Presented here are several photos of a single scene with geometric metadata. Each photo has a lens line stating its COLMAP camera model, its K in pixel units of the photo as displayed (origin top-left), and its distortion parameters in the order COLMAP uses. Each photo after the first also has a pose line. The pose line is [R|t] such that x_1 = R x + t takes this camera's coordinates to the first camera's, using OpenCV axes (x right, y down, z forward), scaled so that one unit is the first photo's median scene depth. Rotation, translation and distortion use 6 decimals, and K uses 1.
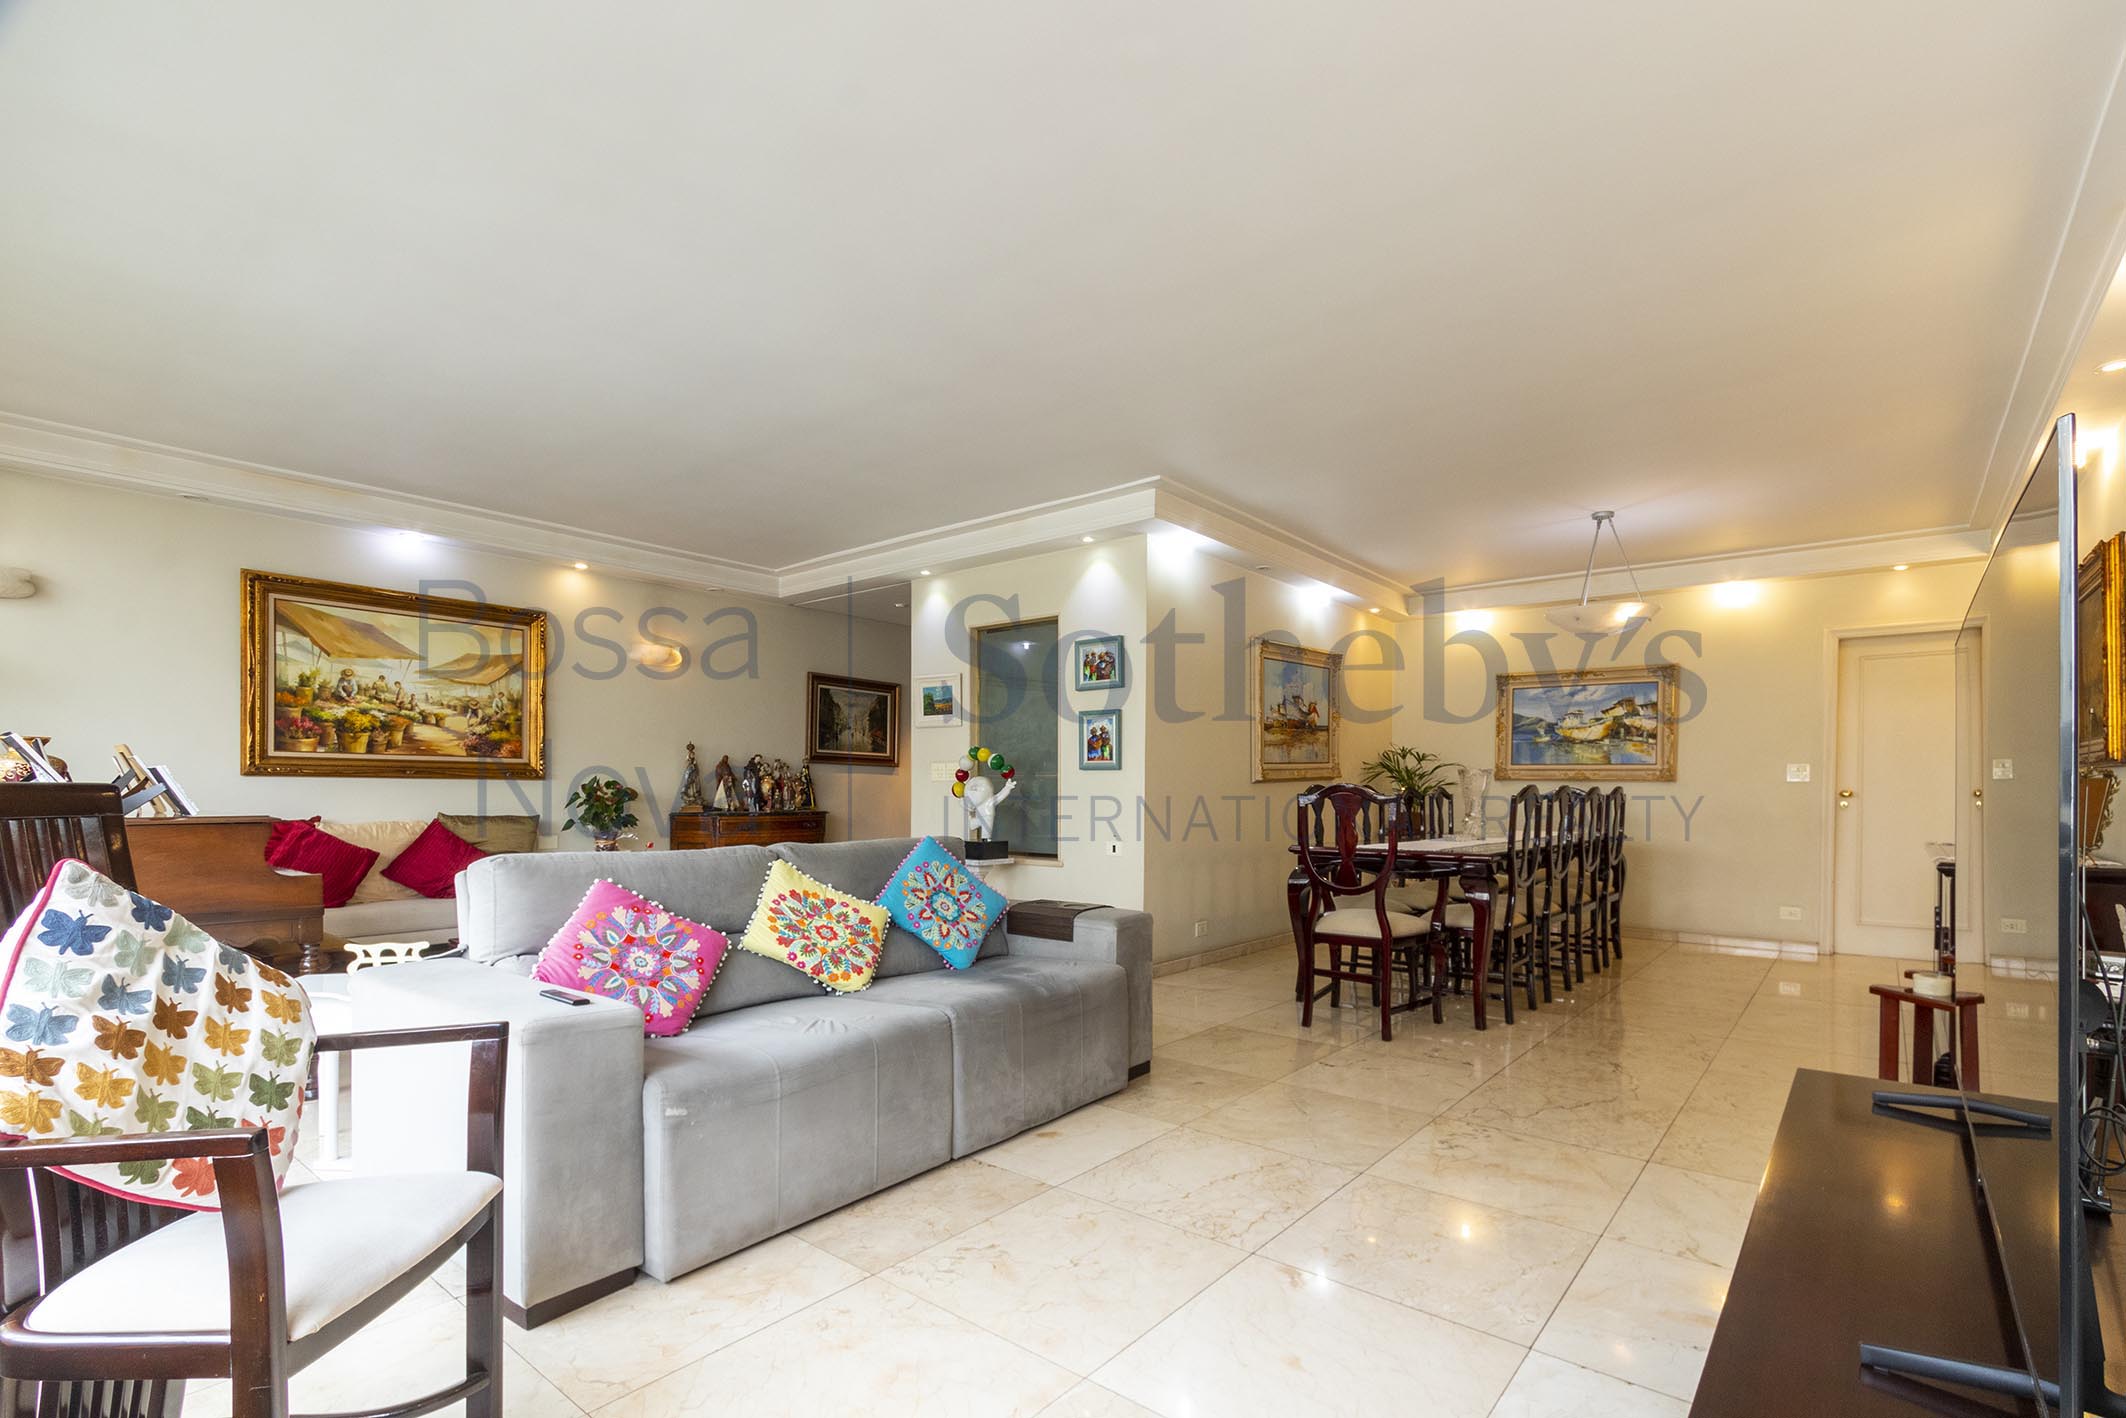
lens RADIAL K [[988.4, 0, 1090.9], [0, 988.4, 788.3], [0, 0, 1]] dist [-0.000041, -0.000286]
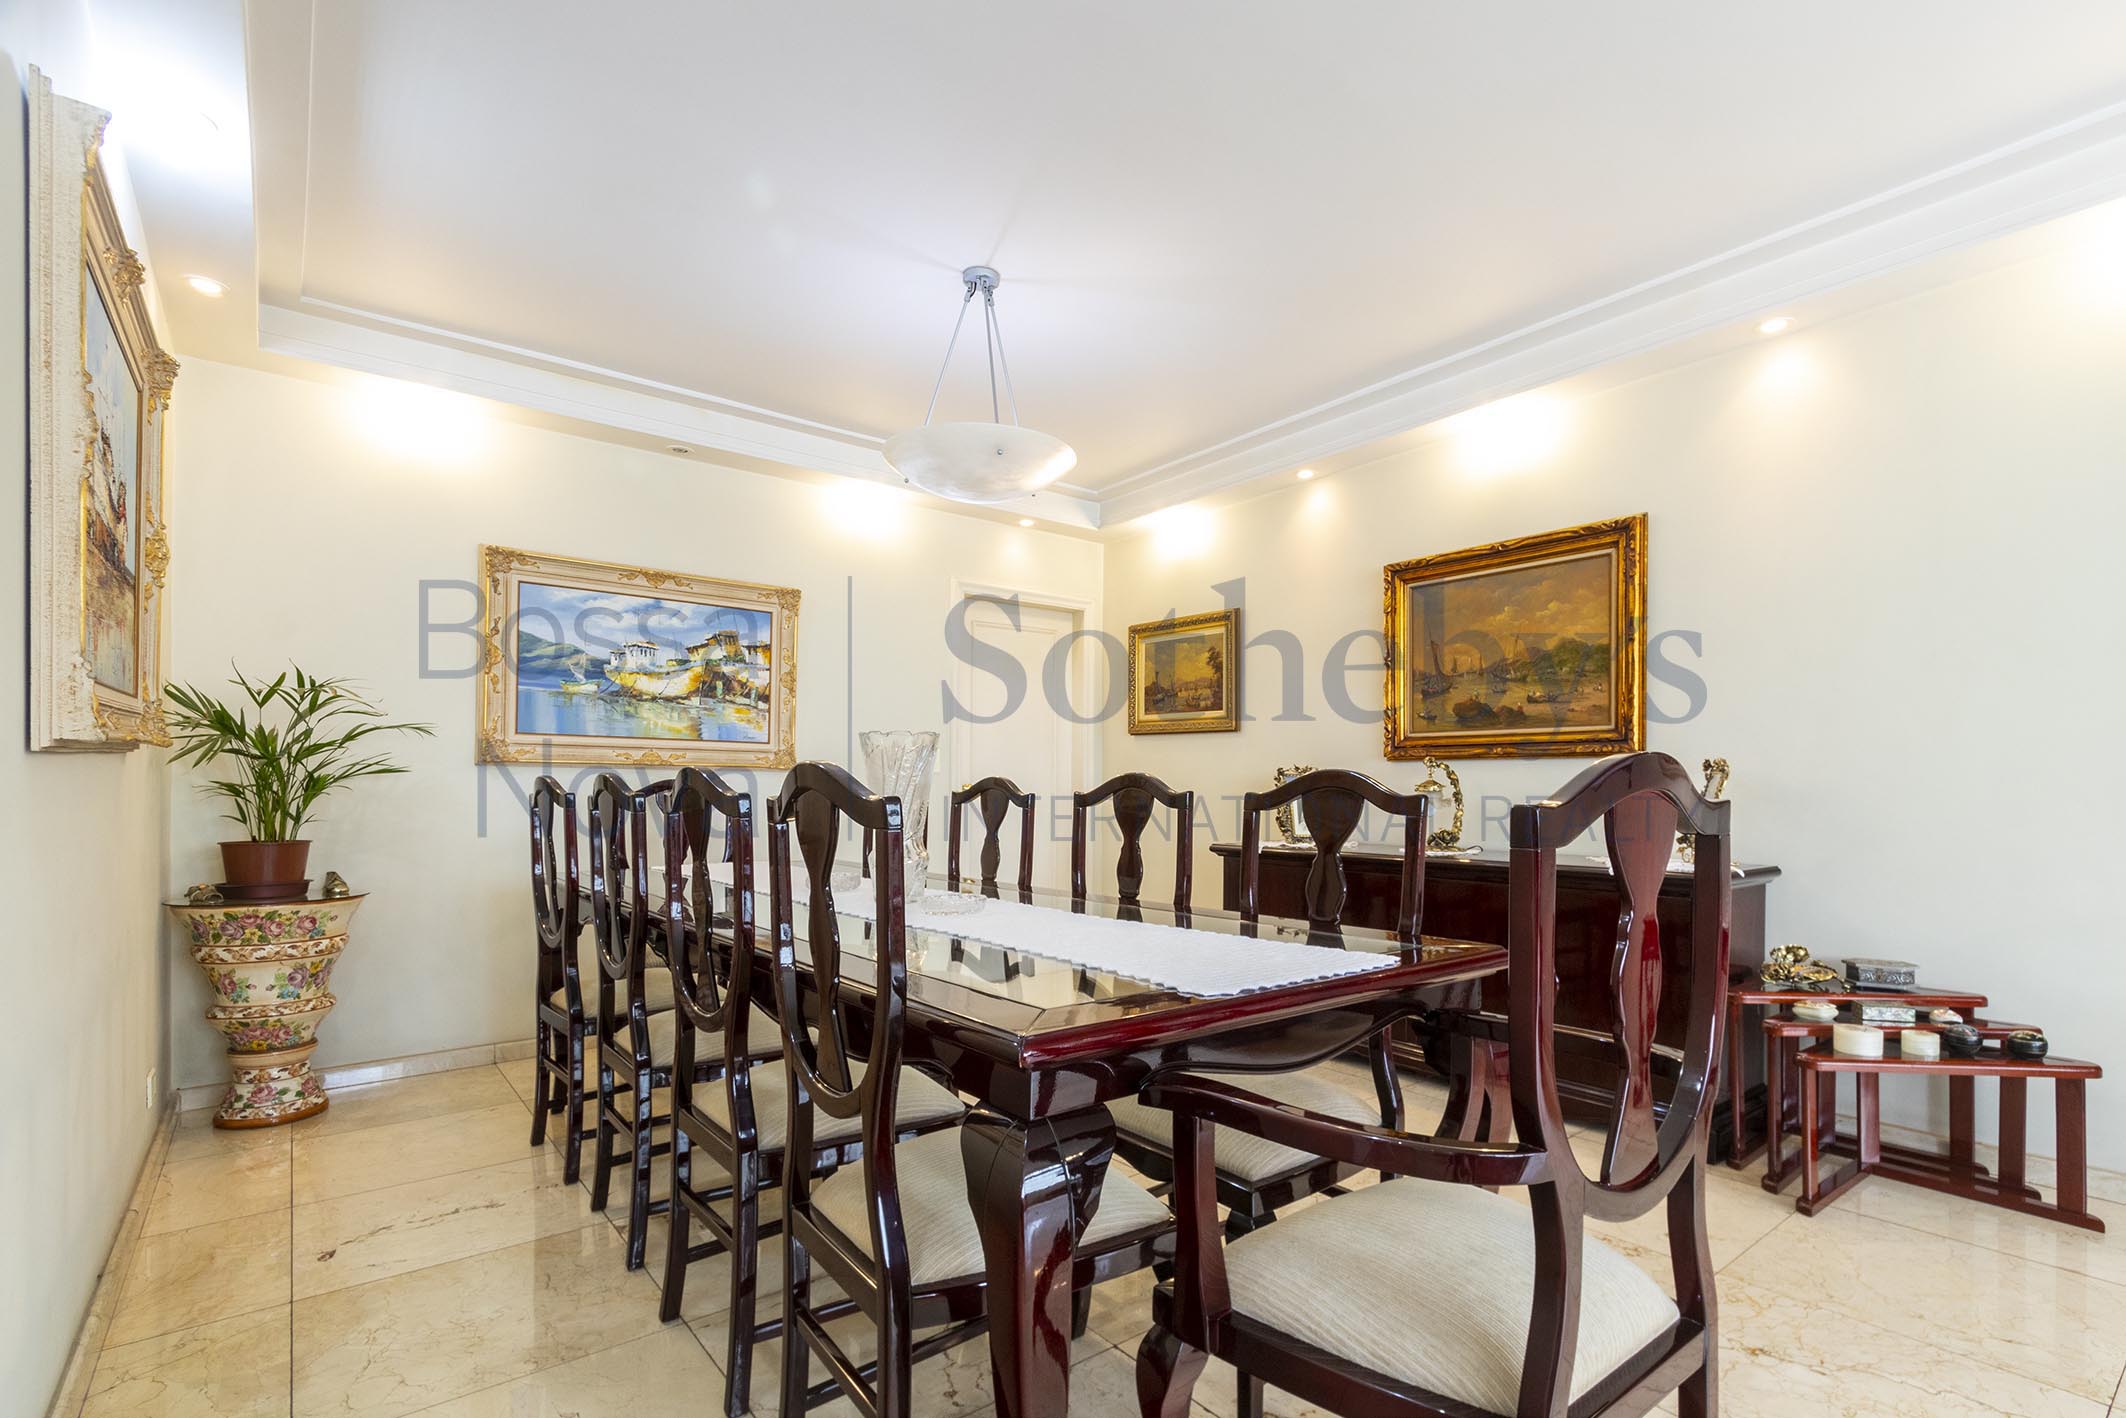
lens RADIAL K [[988.4, 0, 1079.0], [0, 988.4, 781.2], [0, 0, 1]] dist [-0.000041, -0.000286]
pose [[0.218696, 0.000507, 0.975793, 0.000601], [-0.004733, 0.999989, 0.000542, -0.001376], [-0.975782, -0.004737, 0.218696, 0.648245]]
